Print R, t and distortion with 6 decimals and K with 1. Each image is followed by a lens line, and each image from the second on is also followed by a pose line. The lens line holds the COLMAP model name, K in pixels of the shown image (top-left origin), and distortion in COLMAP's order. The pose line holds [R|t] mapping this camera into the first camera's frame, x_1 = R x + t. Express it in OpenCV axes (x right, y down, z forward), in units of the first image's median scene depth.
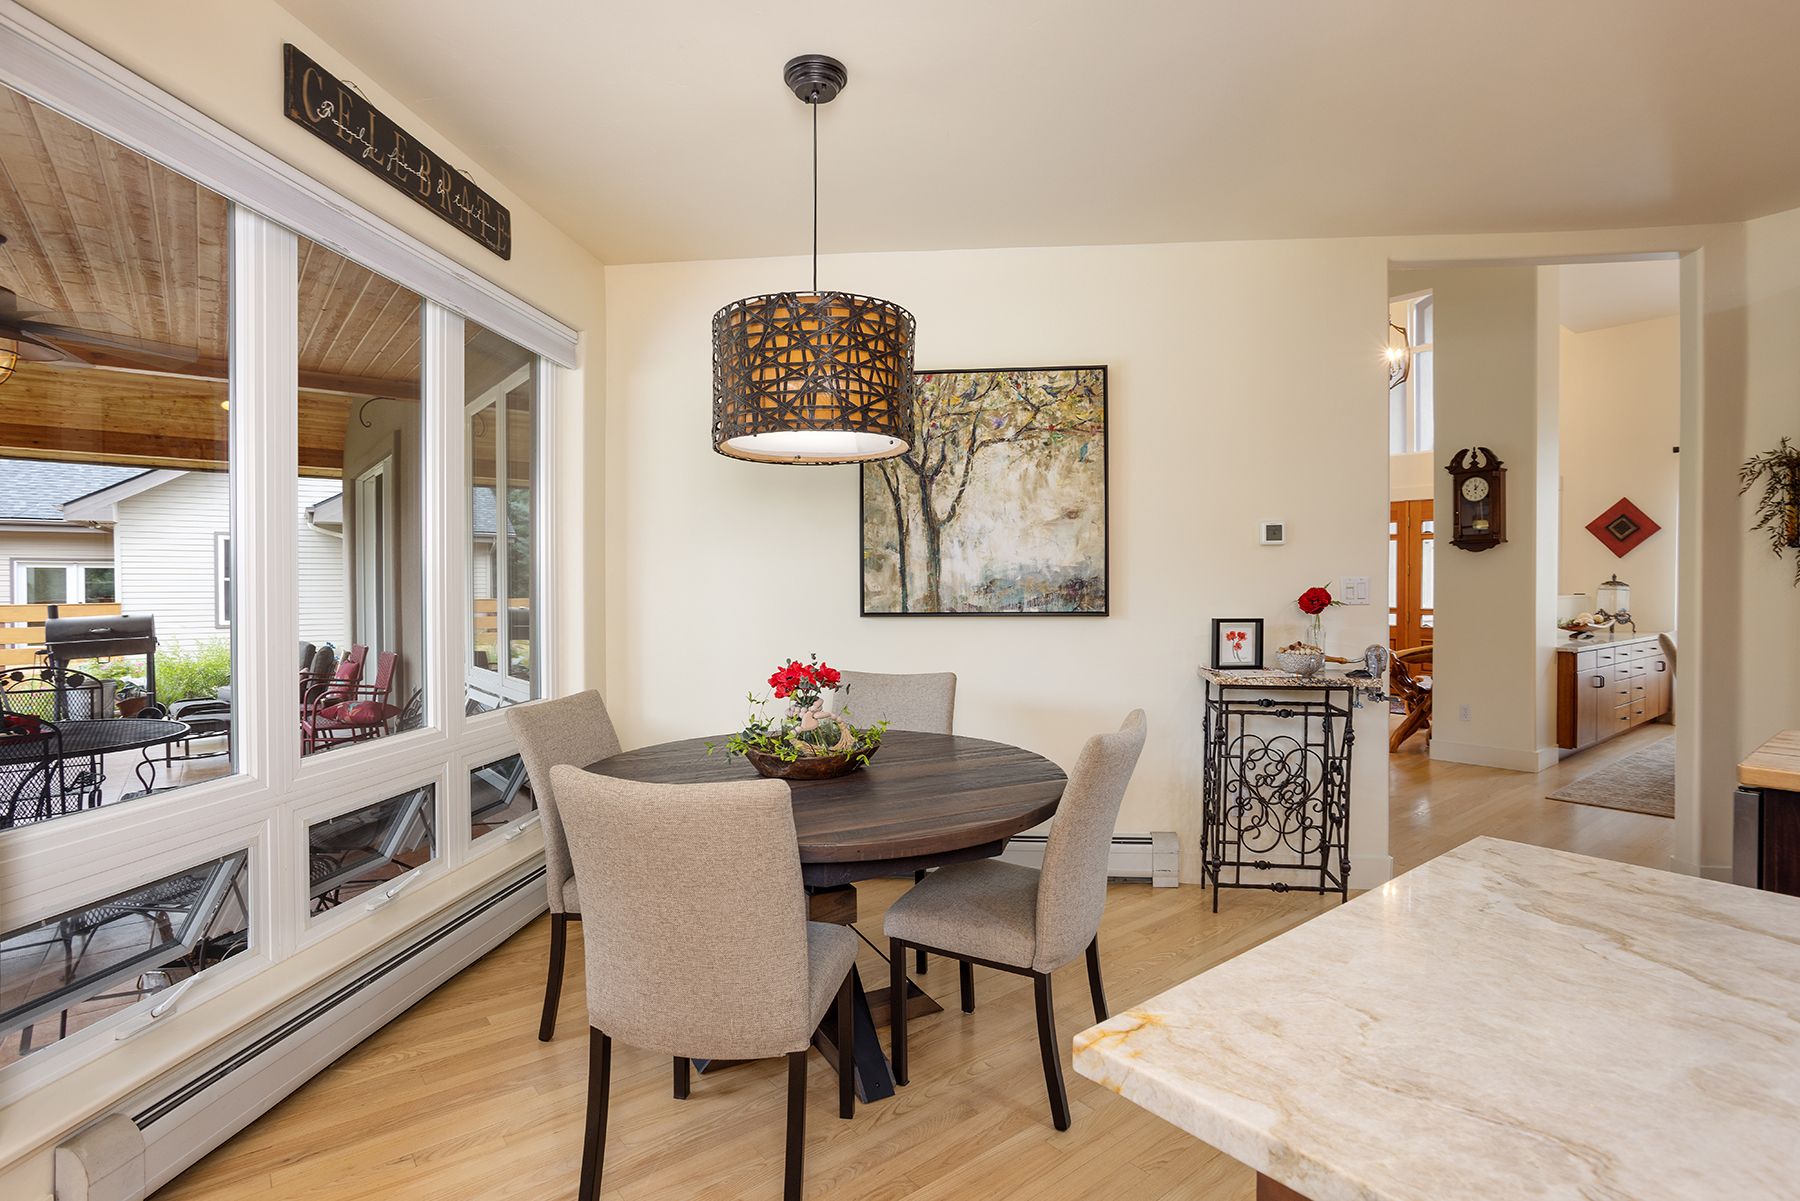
lens RADIAL K [[886.3, 0, 900.0], [0, 886.3, 600.5], [0, 0, 1]] dist [-0.019053, 0.000896]
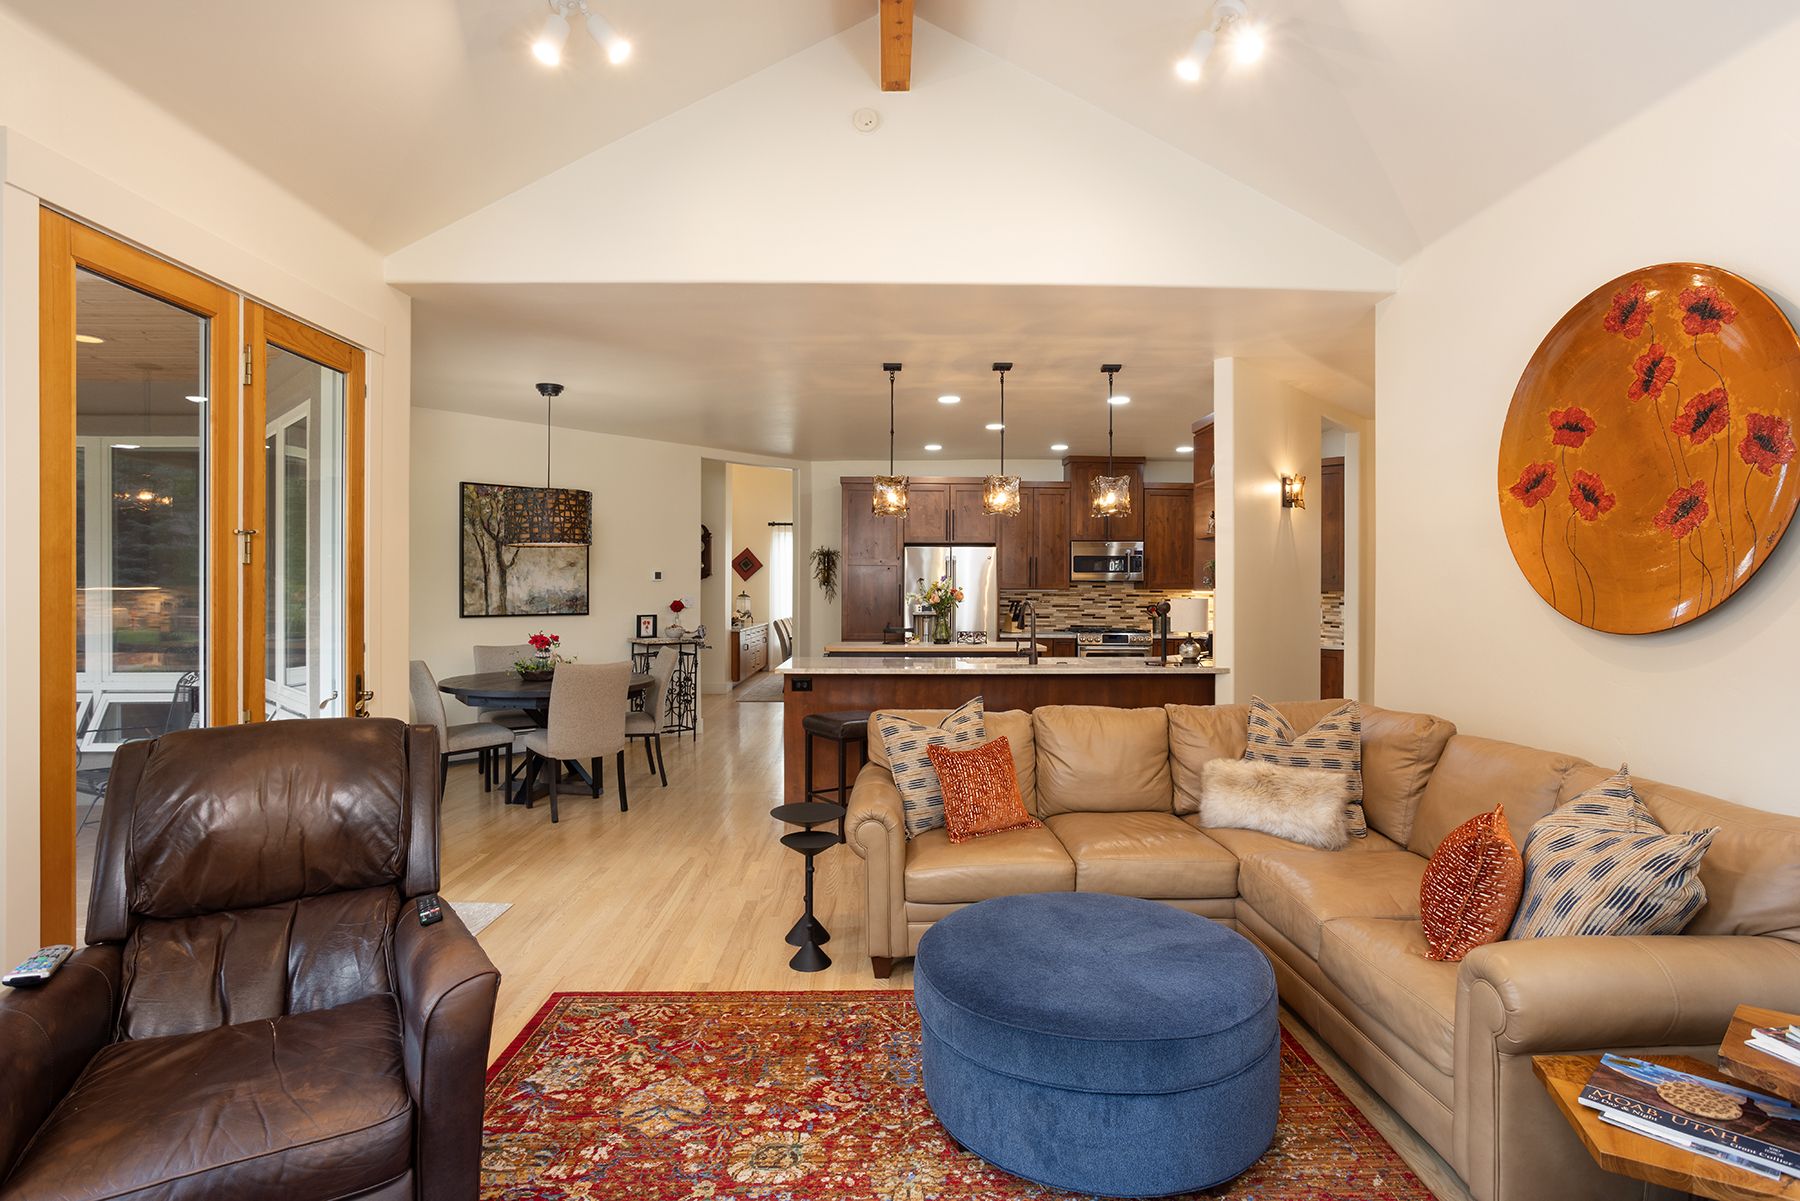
lens RADIAL K [[886.3, 0, 900.0], [0, 886.3, 600.5], [0, 0, 1]] dist [-0.019053, 0.000896]
pose [[0.611647, -0.004228, 0.791120, -0.928834], [0.011664, 0.999925, -0.003674, 0.000236], [-0.791045, 0.011474, 0.611650, -0.802723]]
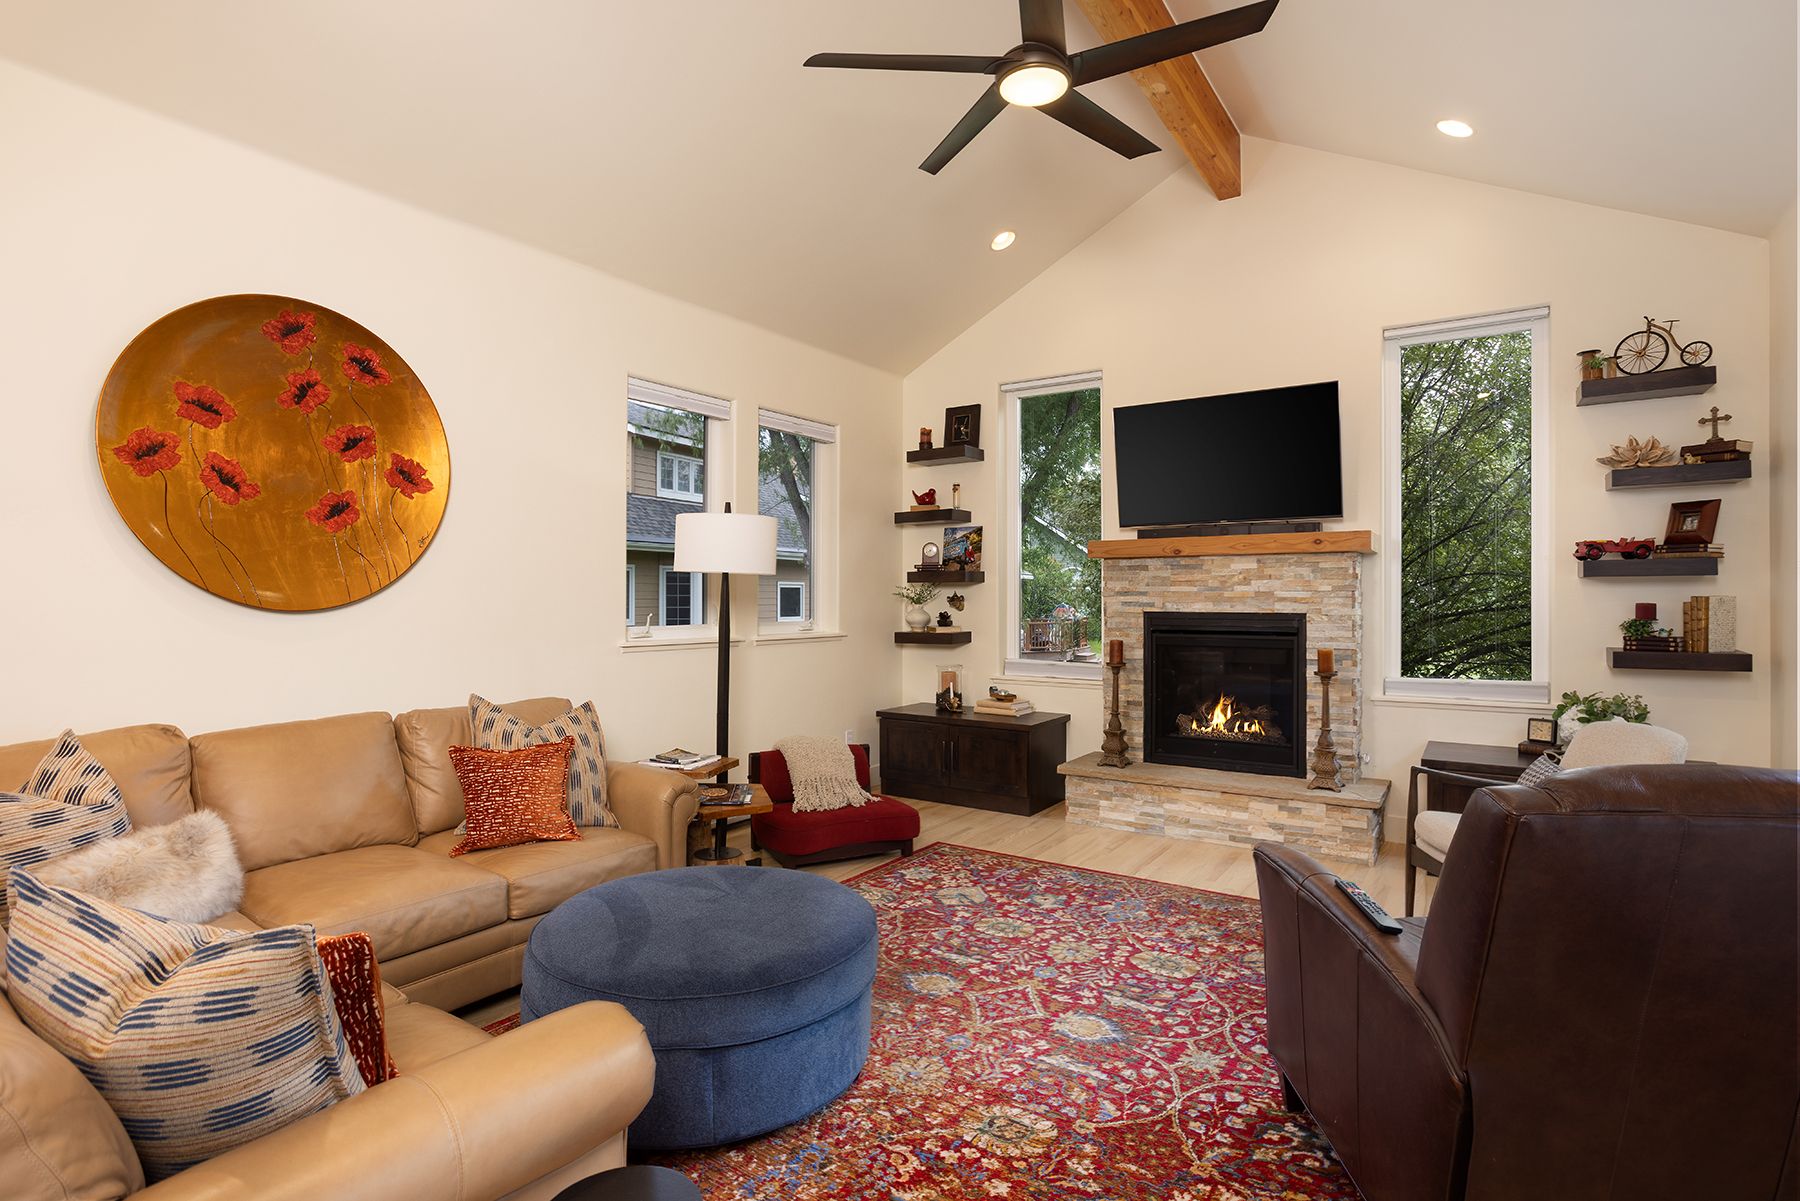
lens RADIAL K [[886.3, 0, 900.0], [0, 886.3, 600.5], [0, 0, 1]] dist [-0.019053, 0.000896]
pose [[-0.956664, 0.003754, -0.291169, 1.051040], [-0.003340, 0.999710, 0.023864, 0.002169], [0.291174, 0.023802, -0.956374, 2.125301]]
